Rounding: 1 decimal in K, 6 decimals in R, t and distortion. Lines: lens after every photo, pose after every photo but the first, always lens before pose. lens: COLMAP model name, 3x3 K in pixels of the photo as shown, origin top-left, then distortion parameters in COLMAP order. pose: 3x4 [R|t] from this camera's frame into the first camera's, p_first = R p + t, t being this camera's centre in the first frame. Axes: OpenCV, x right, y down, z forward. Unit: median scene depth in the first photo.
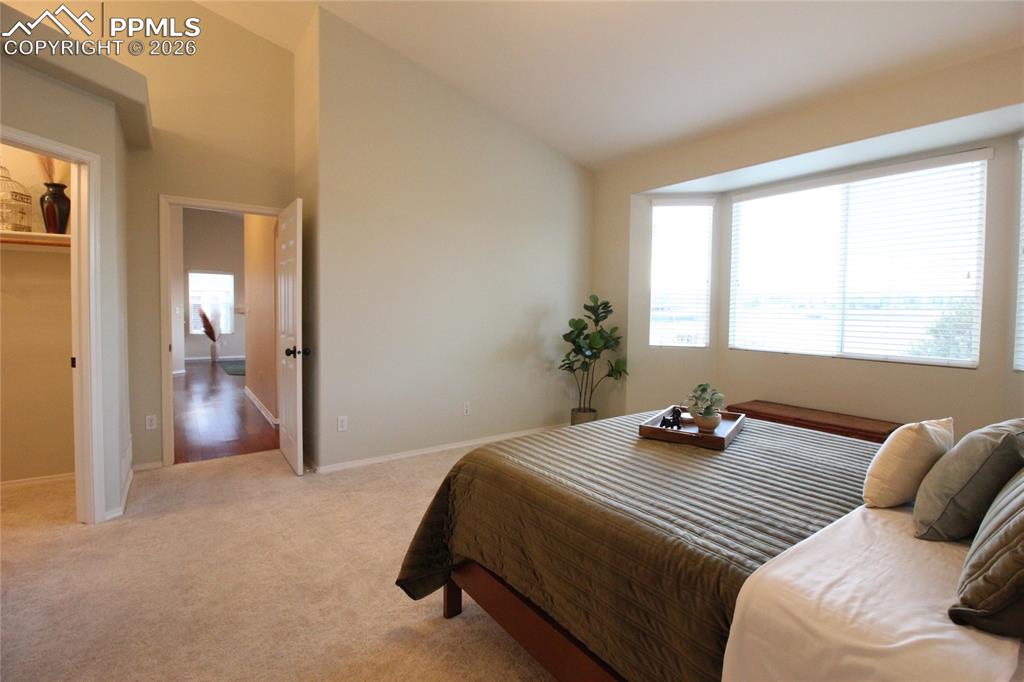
lens RADIAL K [[471.8, 0, 512.2], [0, 471.8, 330.0], [0, 0, 1]] dist [-0.012572, -0.004270]
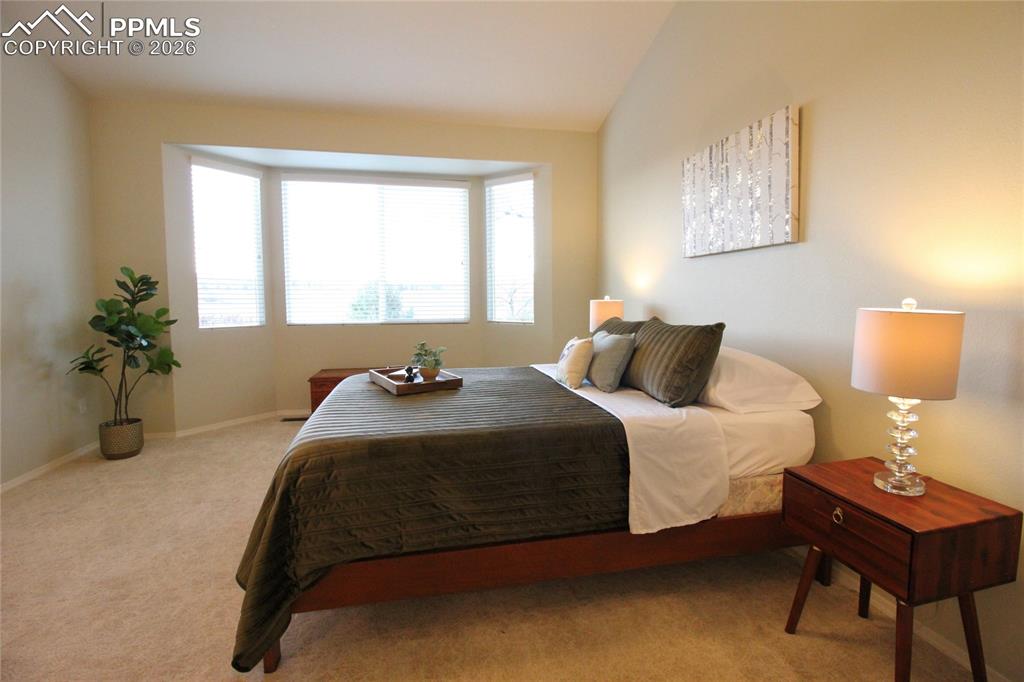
lens RADIAL K [[471.8, 0, 524.5], [0, 471.8, 328.6], [0, 0, 1]] dist [-0.012572, -0.004270]
pose [[0.404634, -0.078143, 0.911134, -0.255083], [0.048707, 0.996770, 0.063857, 0.006837], [-0.913181, 0.018540, 0.407133, 0.119547]]
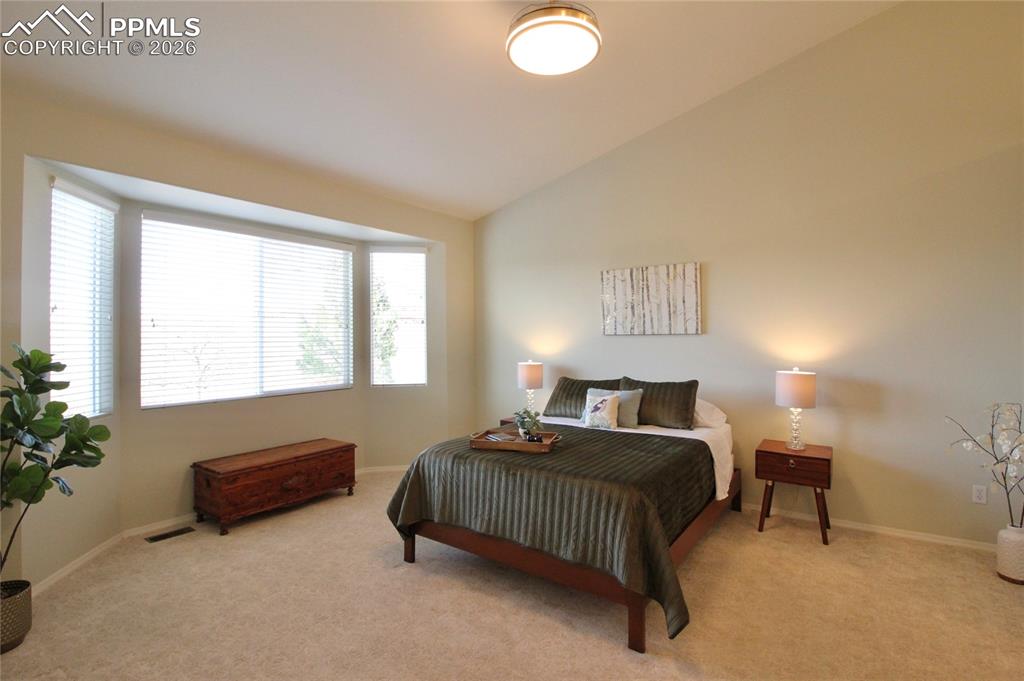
lens RADIAL K [[502.7, 0, 507.7], [0, 502.7, 326.6], [0, 0, 1]] dist [0.003081, -0.000169]
pose [[-0.320165, 0.003391, 0.947356, -0.484858], [0.045526, 0.998893, 0.011810, -0.075853], [-0.946267, 0.046910, -0.319966, 0.693369]]
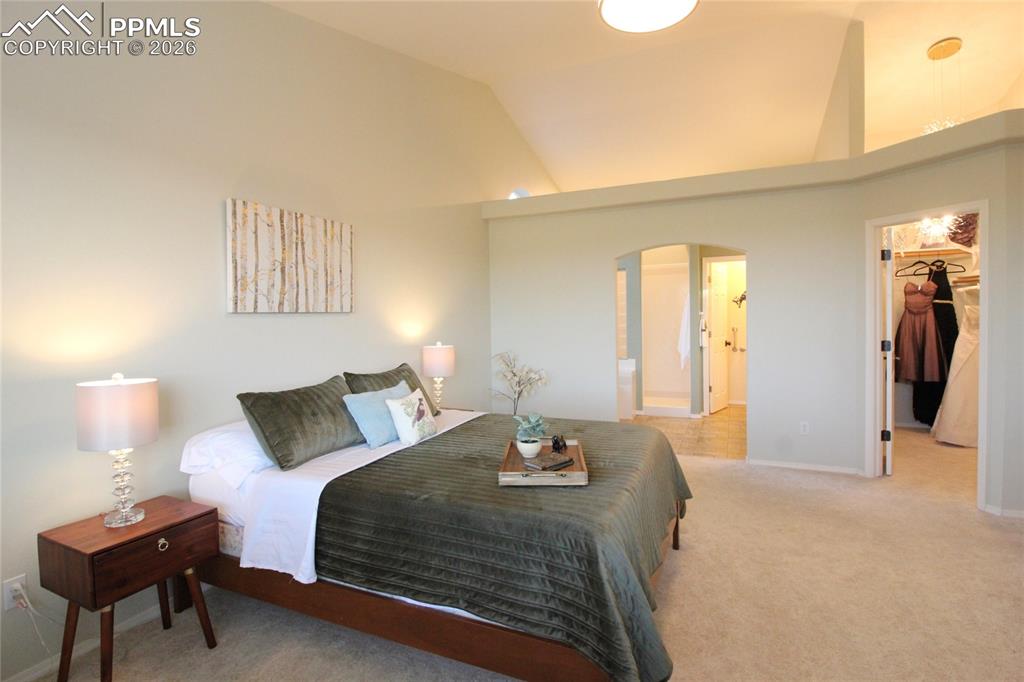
lens RADIAL K [[471.8, 0, 522.4], [0, 471.8, 324.0], [0, 0, 1]] dist [-0.012572, -0.004270]
pose [[-0.858121, 0.012115, -0.513304, 0.419621], [-0.013145, 0.998876, 0.045550, -0.054056], [0.513279, 0.045835, -0.856997, 0.809905]]
